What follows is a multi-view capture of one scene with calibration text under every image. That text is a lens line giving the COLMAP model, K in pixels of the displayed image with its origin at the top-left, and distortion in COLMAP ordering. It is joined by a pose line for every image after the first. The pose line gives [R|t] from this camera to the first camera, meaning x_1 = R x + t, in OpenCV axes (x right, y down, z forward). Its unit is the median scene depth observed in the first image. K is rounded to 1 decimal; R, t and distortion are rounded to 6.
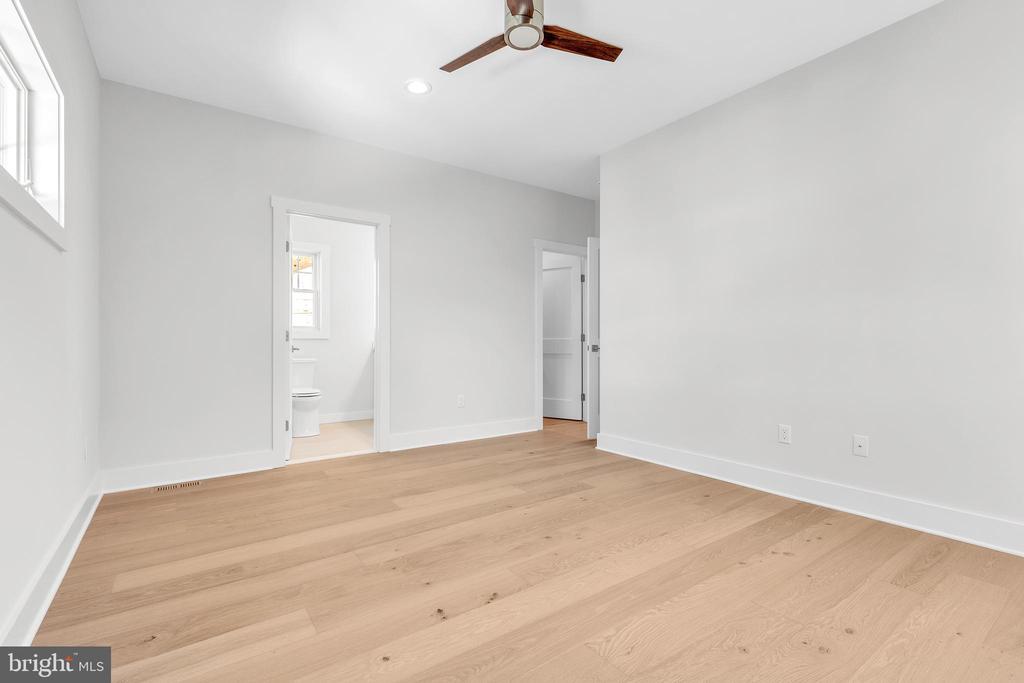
lens RADIAL K [[463.8, 0, 512.0], [0, 463.8, 341.5], [0, 0, 1]] dist [0.000116, 0.000011]
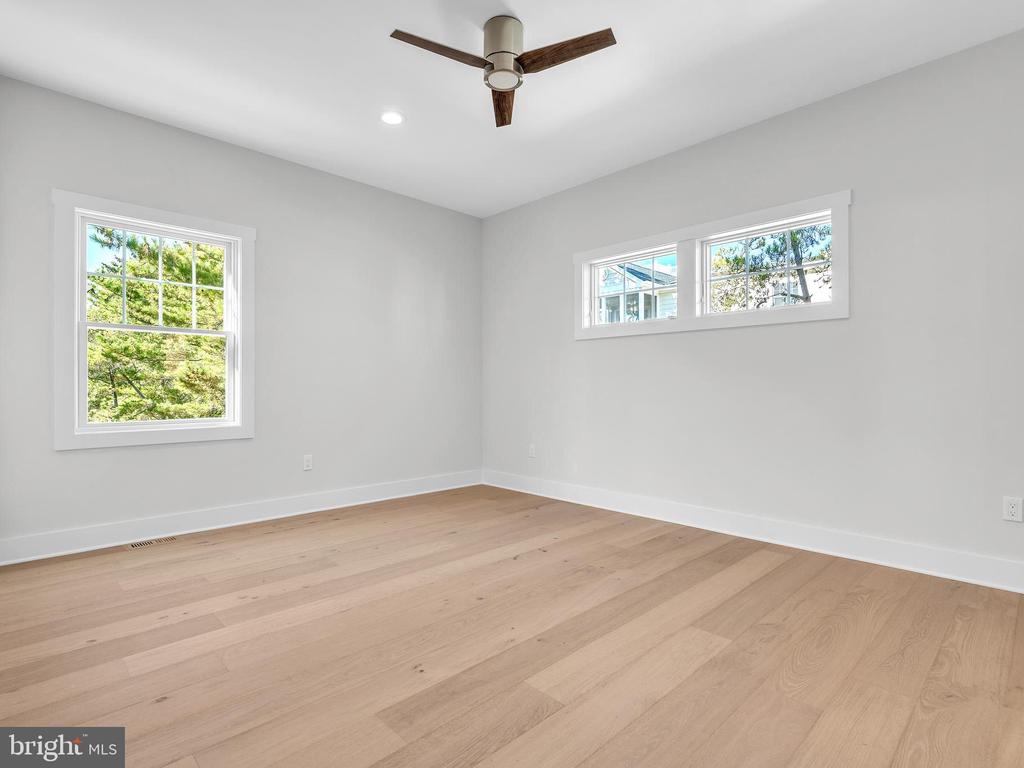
lens RADIAL K [[524.9, 0, 508.7], [0, 524.9, 383.4], [0, 0, 1]] dist [0.001061, -0.000359]
pose [[-0.989621, 0.001512, -0.143692, 0.173503], [0.003063, 0.999939, -0.010578, 0.005009], [0.143667, -0.010909, -0.989566, 2.080546]]
